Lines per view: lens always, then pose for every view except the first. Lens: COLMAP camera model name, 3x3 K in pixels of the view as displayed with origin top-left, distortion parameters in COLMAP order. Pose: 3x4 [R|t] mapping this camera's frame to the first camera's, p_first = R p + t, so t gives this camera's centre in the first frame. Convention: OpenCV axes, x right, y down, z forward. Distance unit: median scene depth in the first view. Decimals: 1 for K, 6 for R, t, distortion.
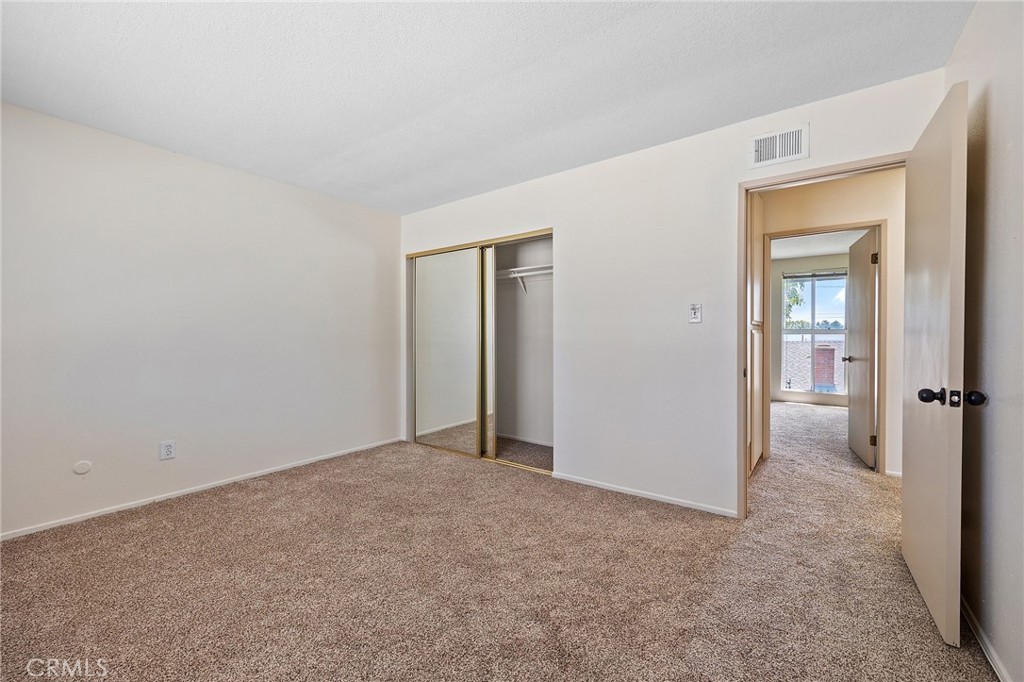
lens RADIAL K [[413.5, 0, 512.0], [0, 413.5, 340.6], [0, 0, 1]] dist [-0.000348, -0.000047]
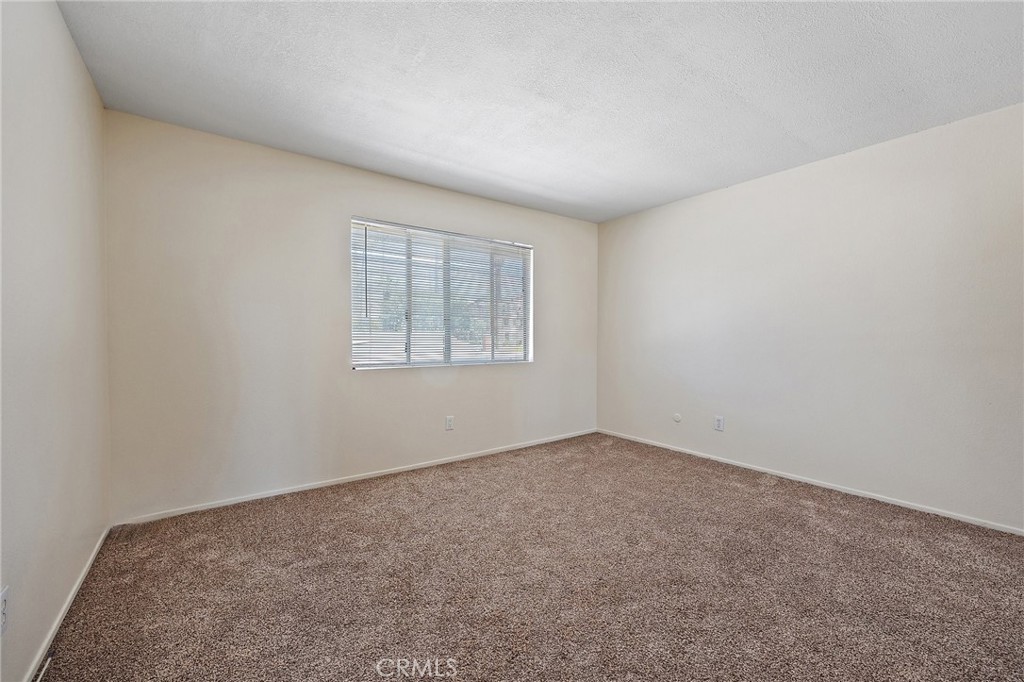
lens RADIAL K [[413.5, 0, 512.6], [0, 413.5, 338.7], [0, 0, 1]] dist [-0.000348, -0.000047]
pose [[-0.312090, 0.007245, -0.950025, 0.543462], [-0.006297, 0.999933, 0.009694, -0.005059], [0.950032, 0.009008, -0.312024, 0.738735]]
